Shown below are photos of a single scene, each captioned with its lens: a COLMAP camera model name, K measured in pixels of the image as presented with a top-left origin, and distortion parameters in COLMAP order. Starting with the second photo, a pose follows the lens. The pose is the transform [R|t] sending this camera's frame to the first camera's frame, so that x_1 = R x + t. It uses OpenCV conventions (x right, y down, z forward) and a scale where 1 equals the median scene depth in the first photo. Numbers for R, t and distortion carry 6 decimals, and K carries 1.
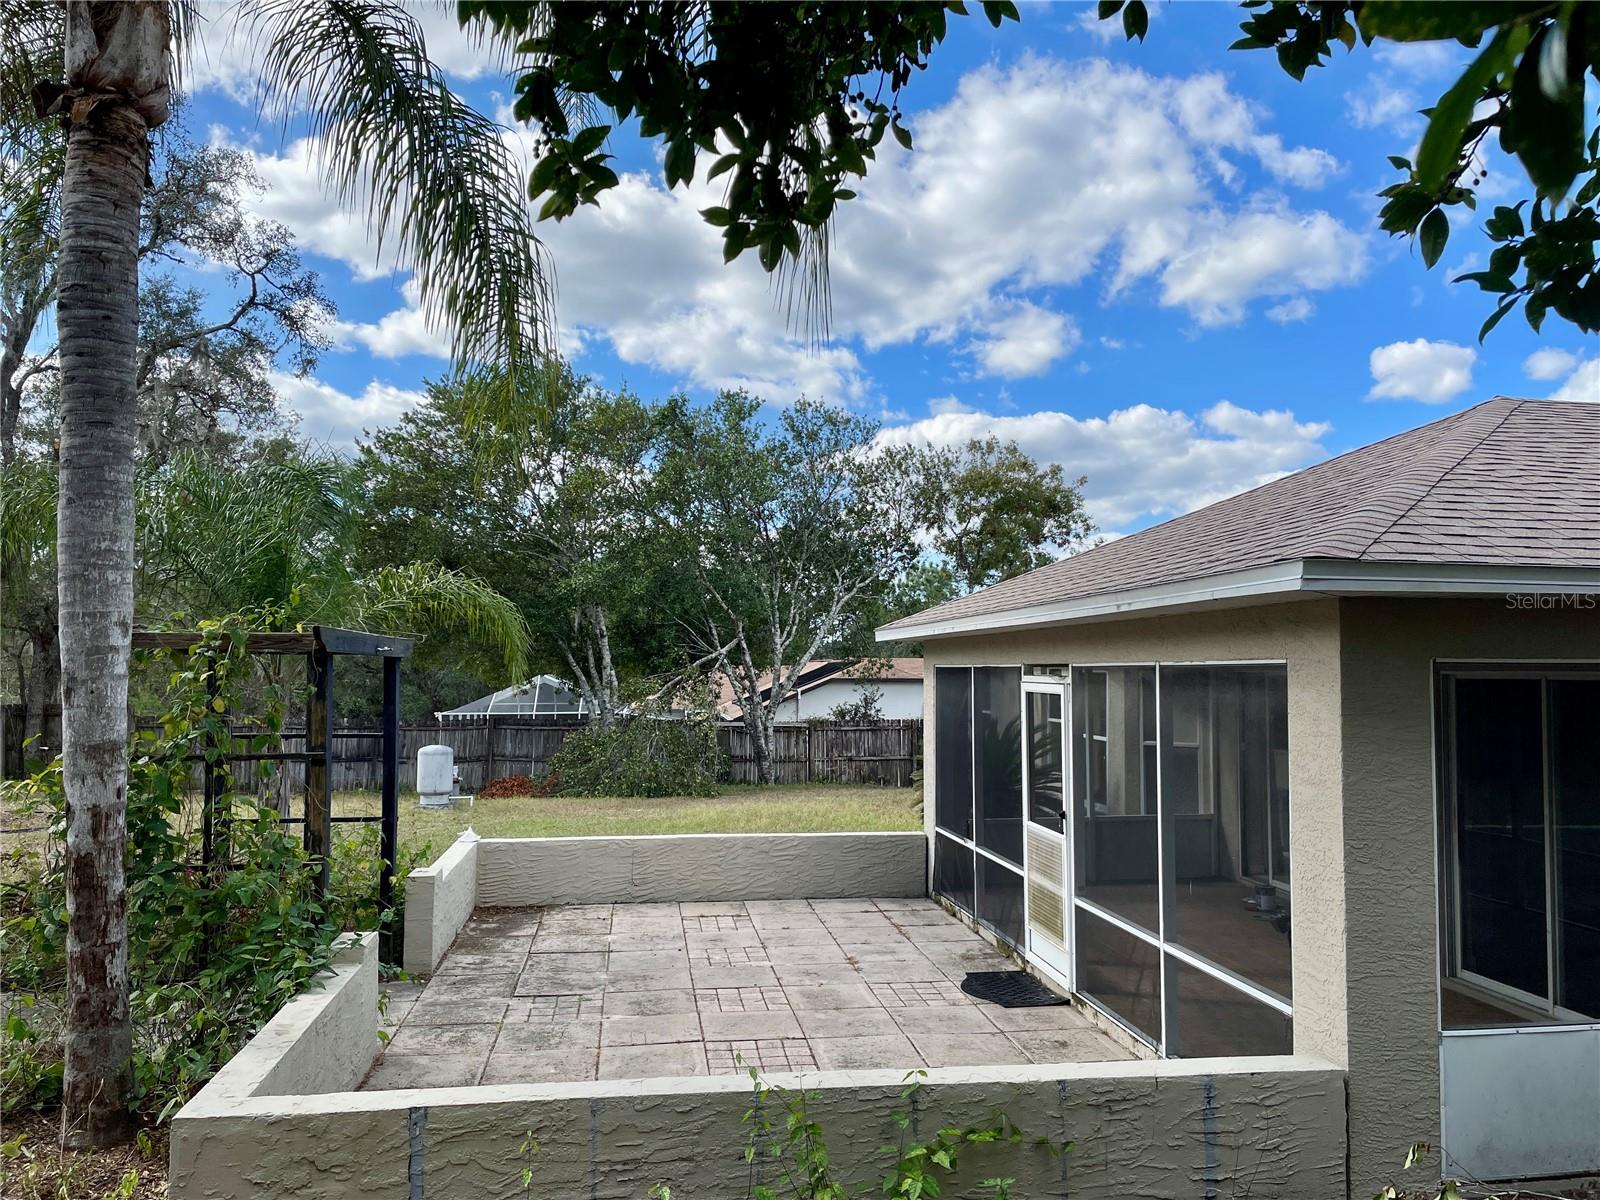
lens RADIAL K [[1204.8, 0, 810.0], [0, 1204.8, 604.1], [0, 0, 1]] dist [0.082383, -0.098740]
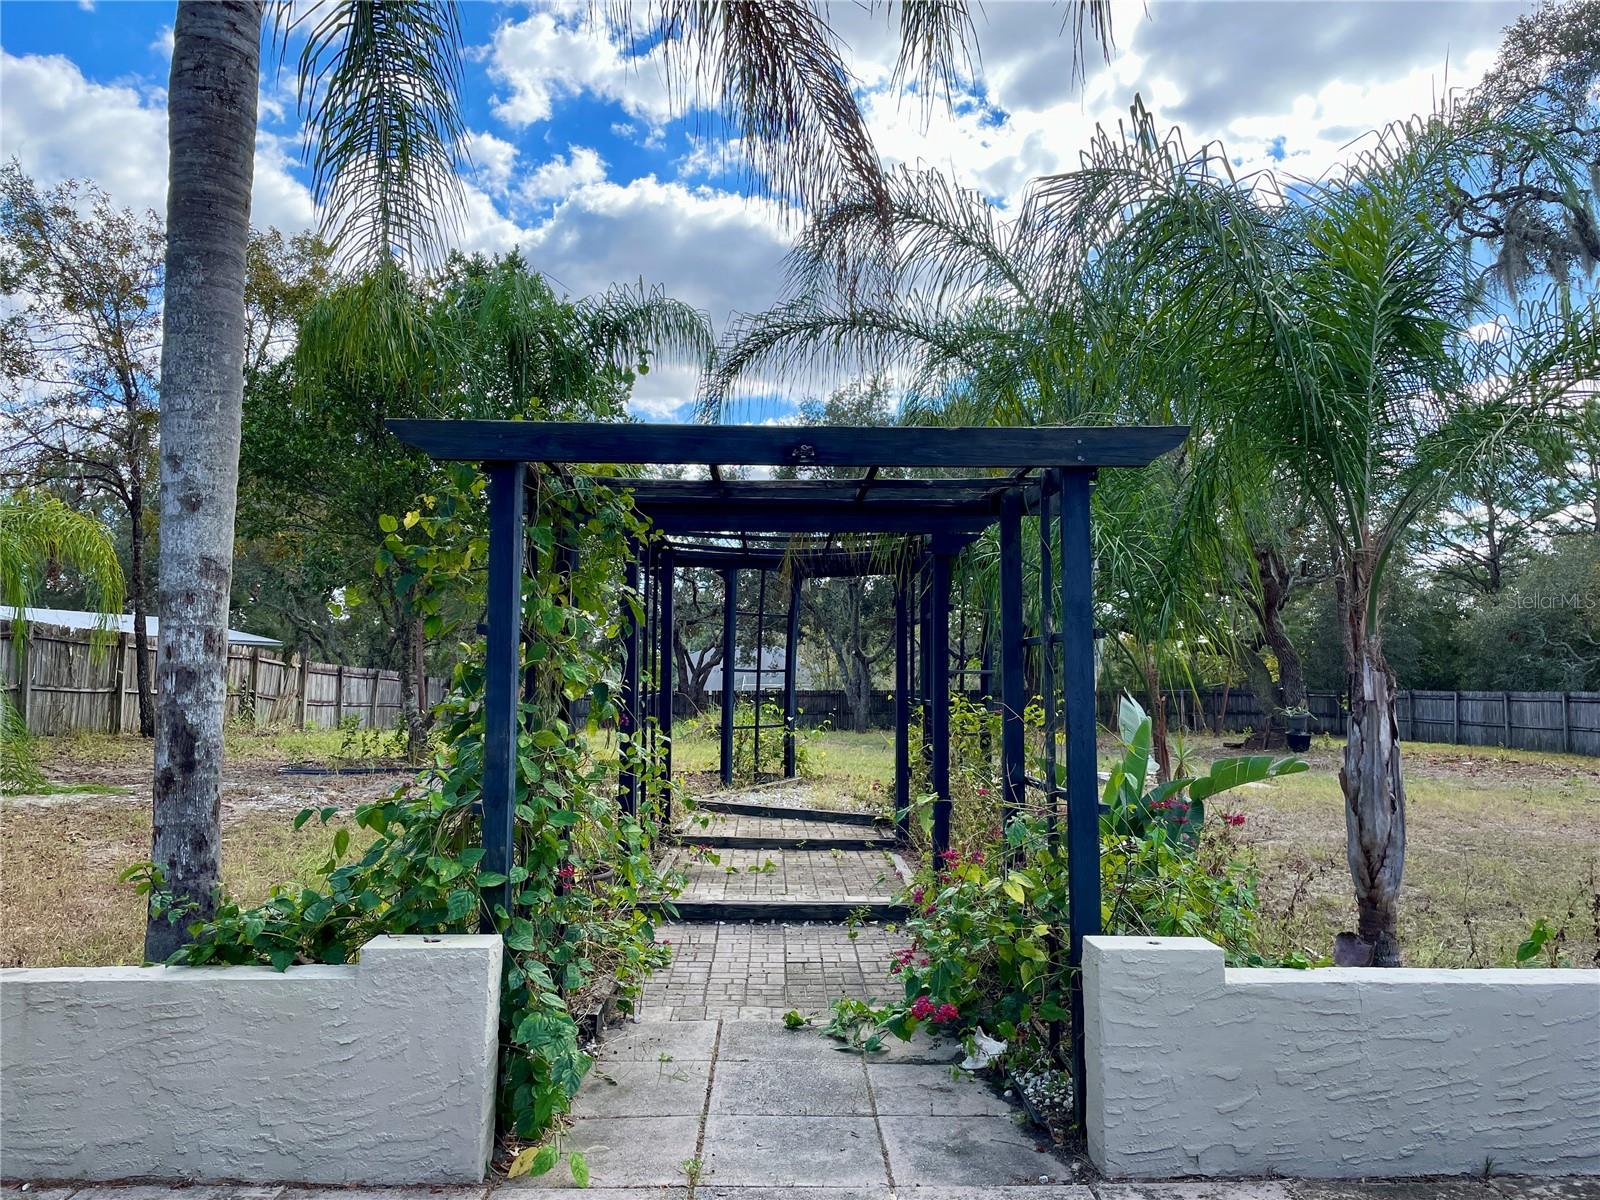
lens RADIAL K [[1204.8, 0, 801.0], [0, 1204.8, 592.9], [0, 0, 1]] dist [0.082383, -0.098740]
pose [[-0.119472, -0.075069, -0.989995, 0.145401], [0.050890, 0.995364, -0.081618, 0.127370], [0.991532, -0.060132, -0.115098, 0.958517]]
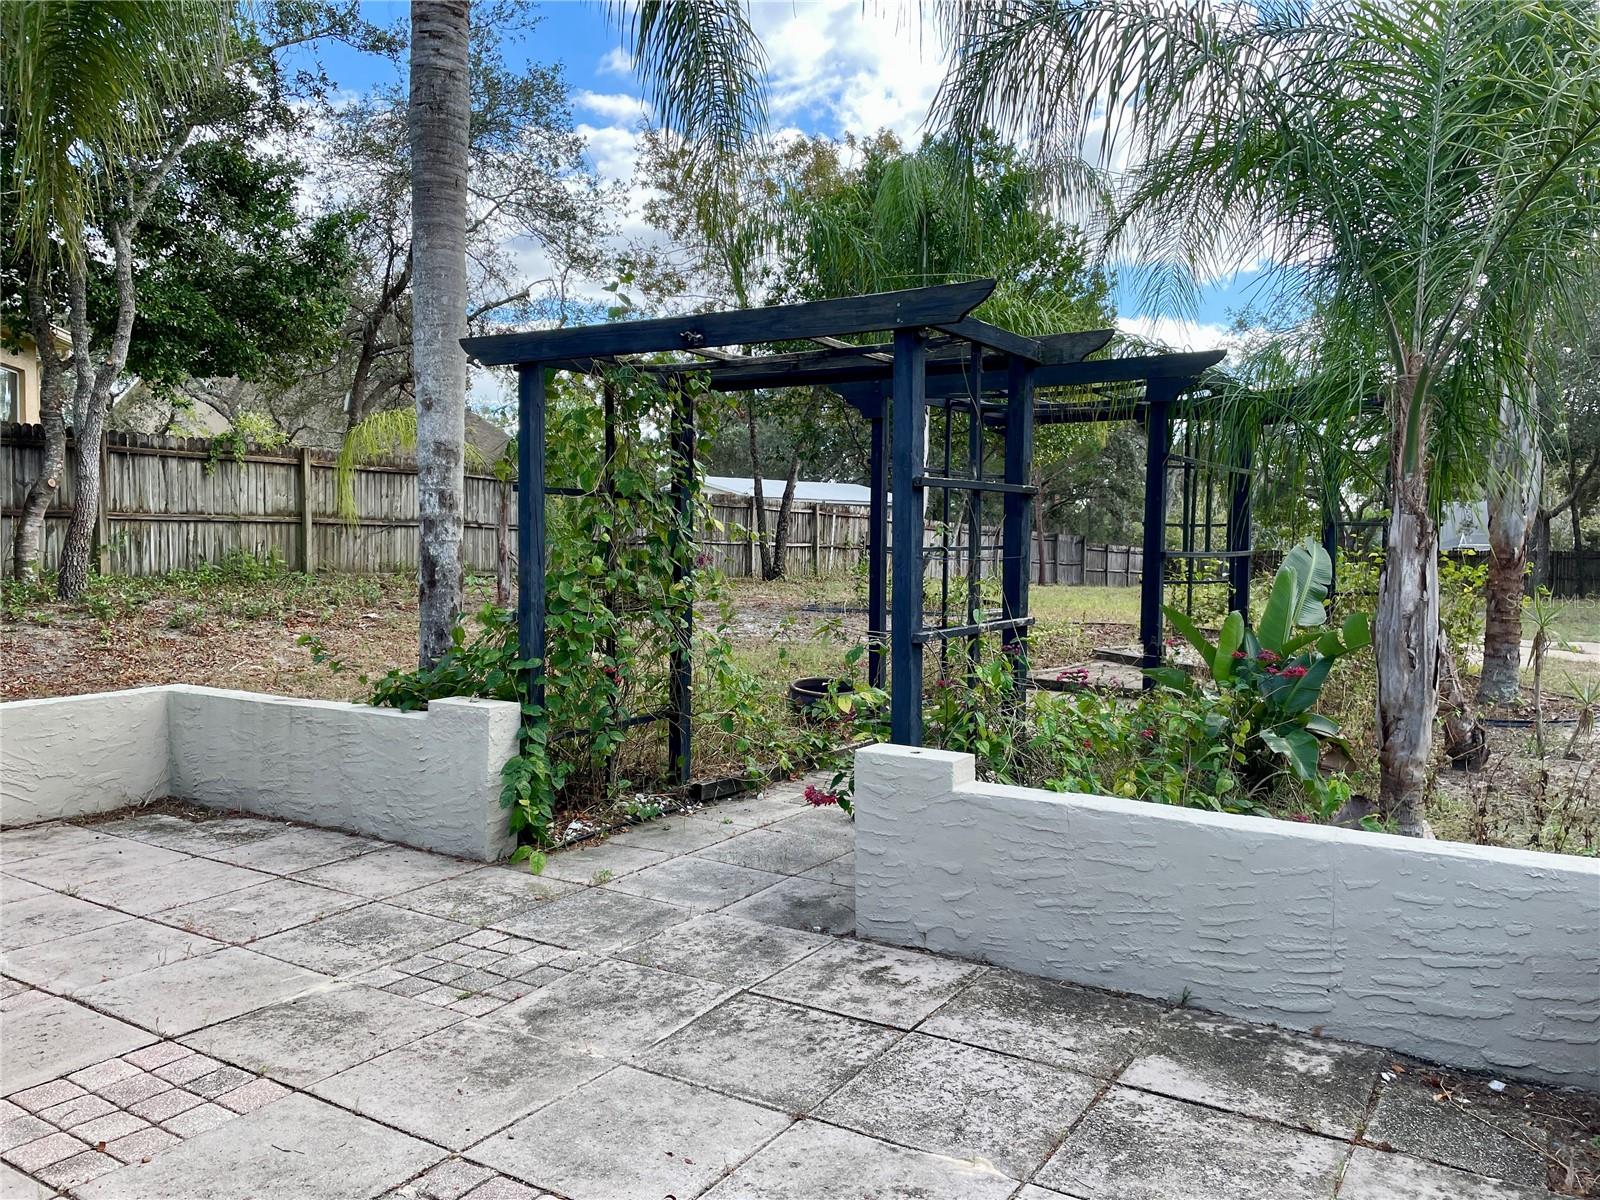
lens RADIAL K [[1204.8, 0, 811.3], [0, 1204.8, 594.8], [0, 0, 1]] dist [0.082383, -0.098740]
pose [[-0.643500, 0.031186, -0.764810, 0.090057], [0.034516, 0.999336, 0.011708, 0.151928], [0.764667, -0.018864, -0.644149, 1.322786]]
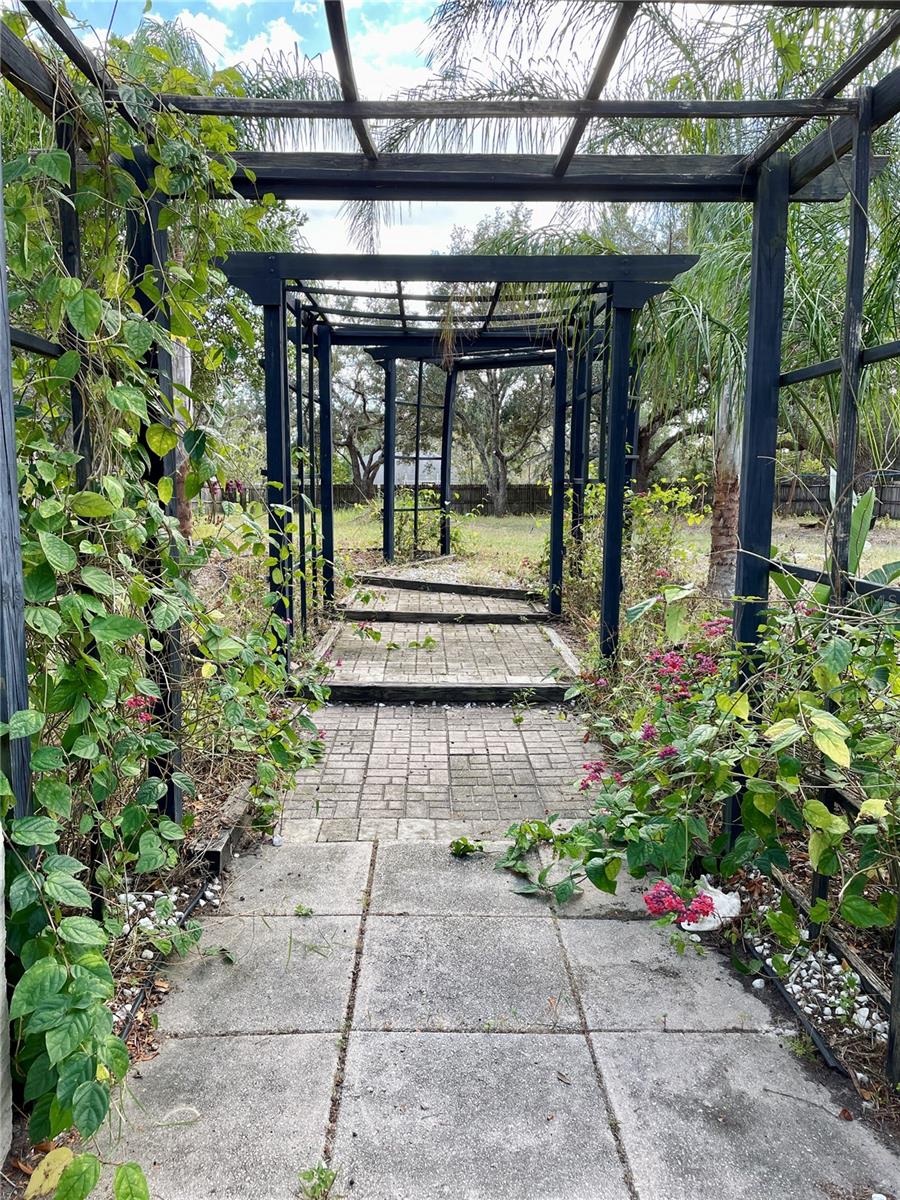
lens RADIAL K [[903.6, 0, 444.4], [0, 903.6, 597.8], [0, 0, 1]] dist [0.082383, -0.098740]
pose [[-0.124293, 0.125085, -0.984330, -0.115085], [0.049330, 0.991575, 0.119777, 0.141617], [0.991019, -0.033669, -0.129416, 0.916407]]
